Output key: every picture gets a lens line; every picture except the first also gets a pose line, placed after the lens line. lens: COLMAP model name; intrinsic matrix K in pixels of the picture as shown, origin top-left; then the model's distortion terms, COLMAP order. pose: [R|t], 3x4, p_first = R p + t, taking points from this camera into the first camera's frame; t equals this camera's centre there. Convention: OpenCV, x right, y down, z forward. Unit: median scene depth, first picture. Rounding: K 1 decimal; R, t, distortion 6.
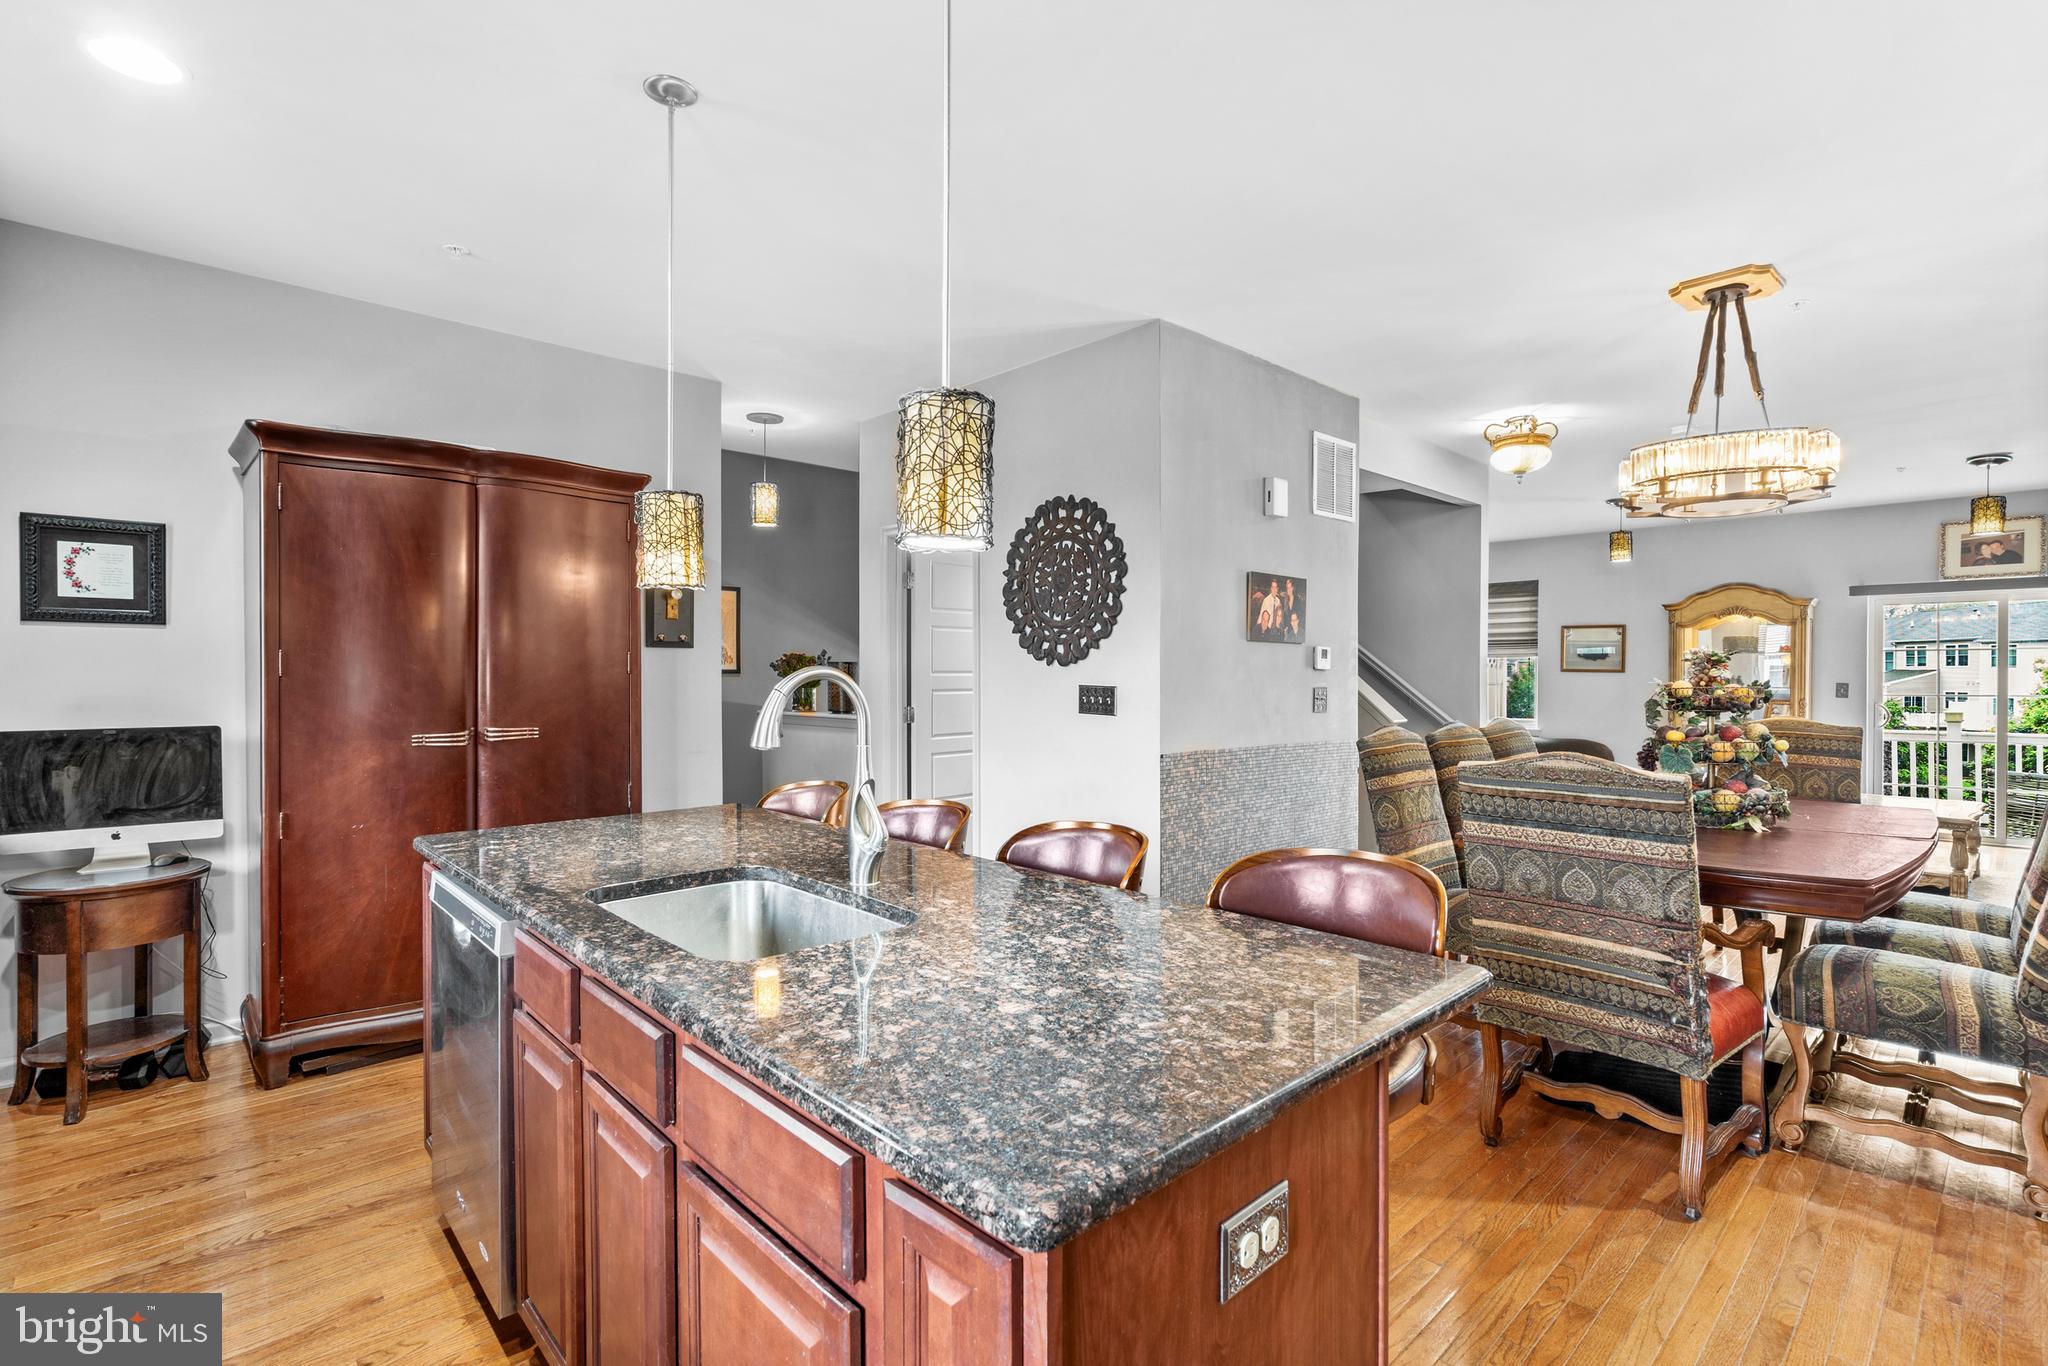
lens RADIAL K [[931.8, 0, 991.8], [0, 931.8, 680.0], [0, 0, 1]] dist [-0.000980, -0.000011]
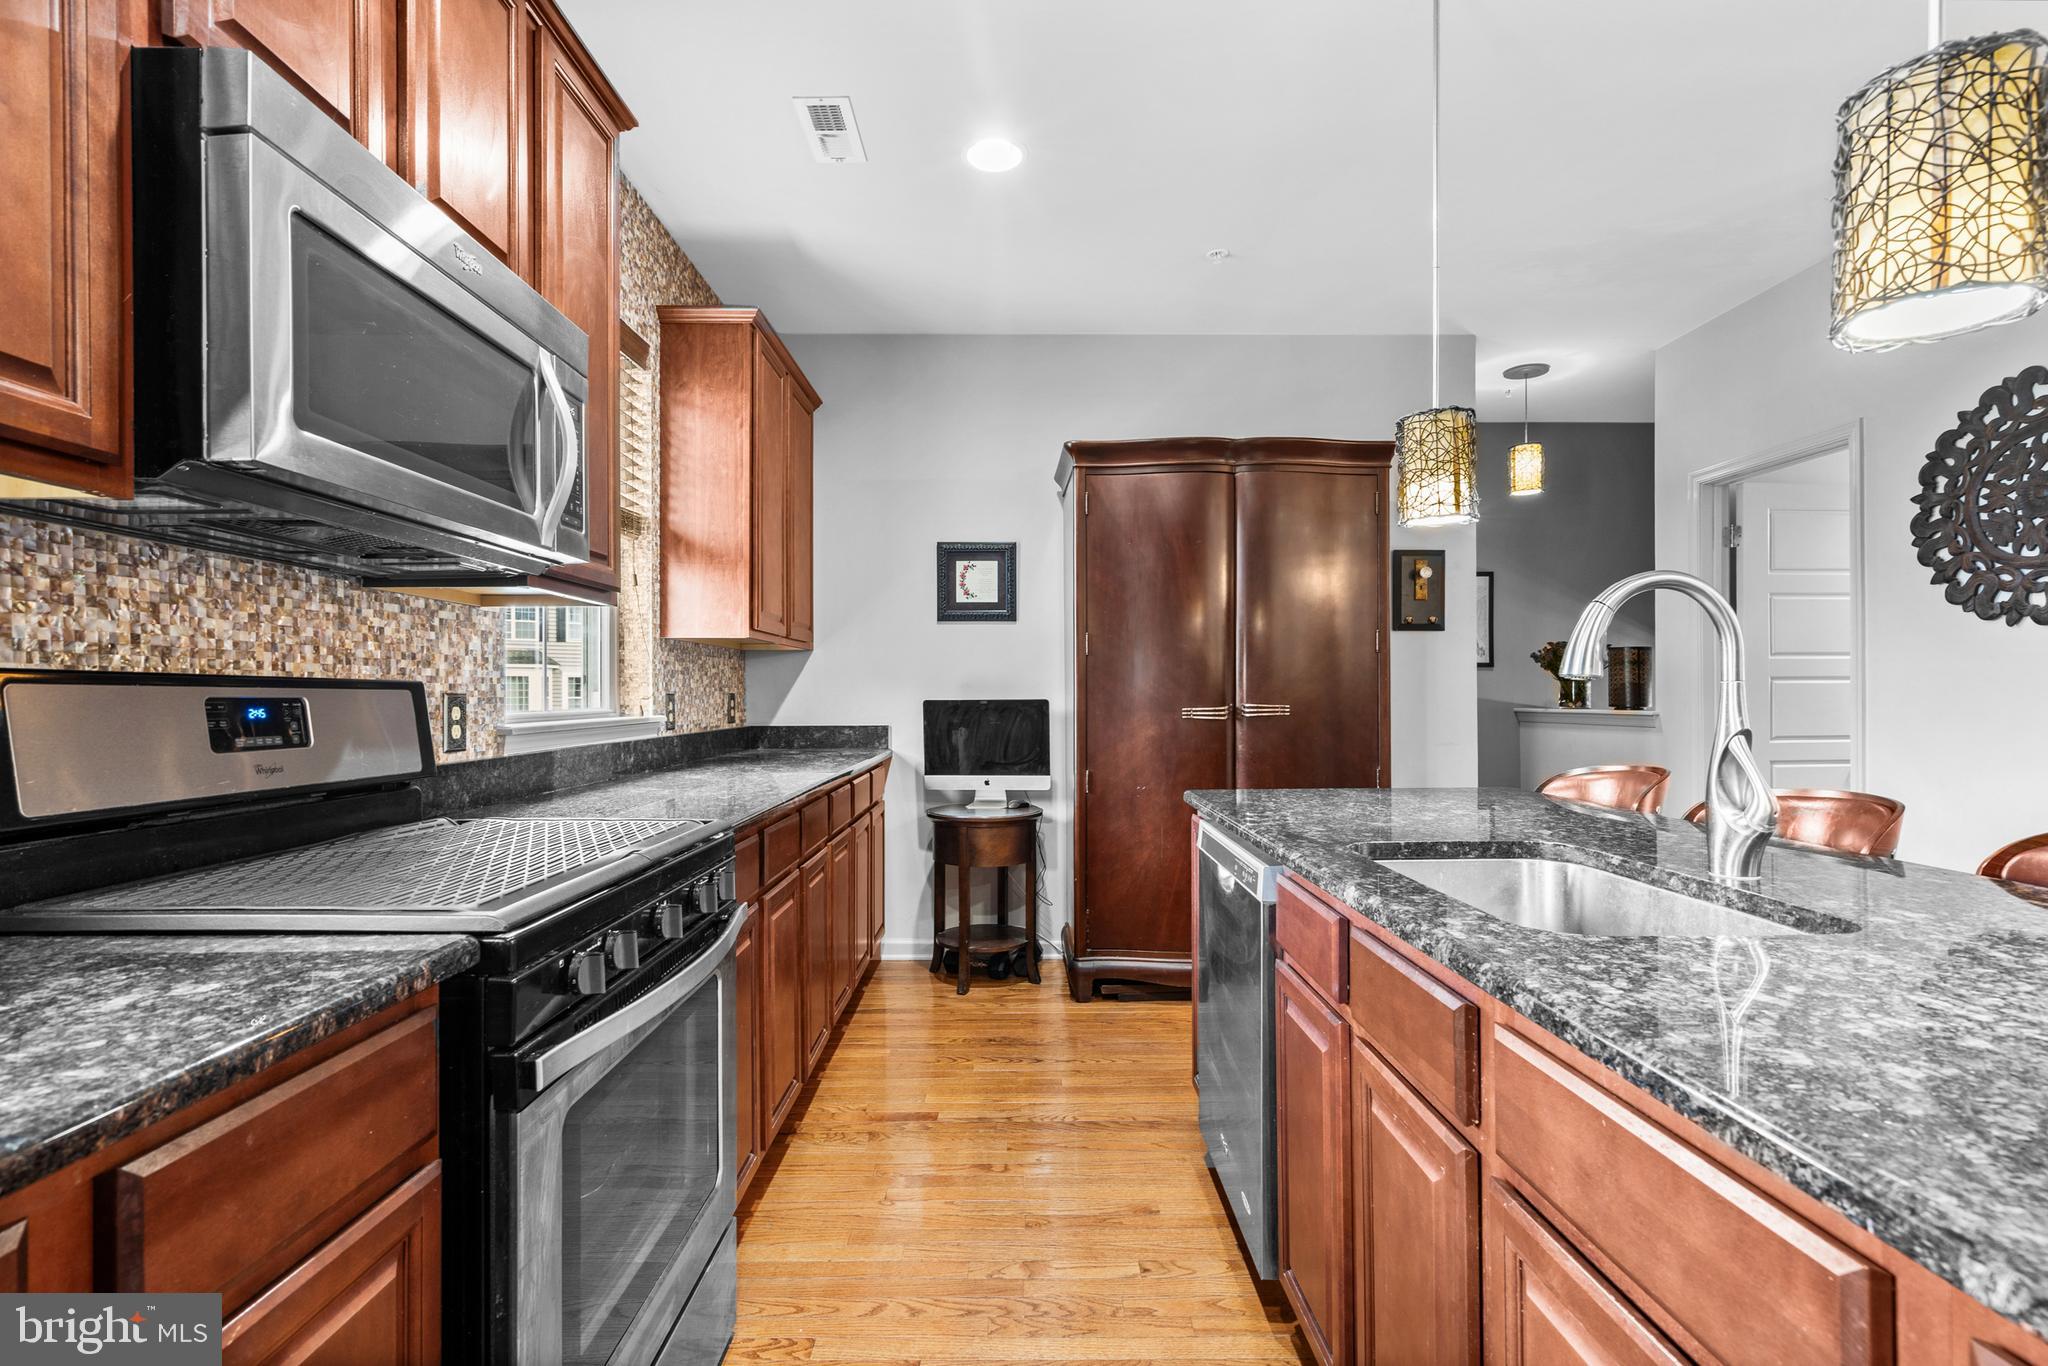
lens RADIAL K [[920.7, 0, 1032.1], [0, 920.7, 688.8], [0, 0, 1]] dist [-0.000336, 0.000389]
pose [[0.753838, -0.002876, -0.657054, -0.049975], [-0.001722, 0.999978, -0.006353, 0.051162], [0.657058, 0.005921, 0.753817, 0.076308]]
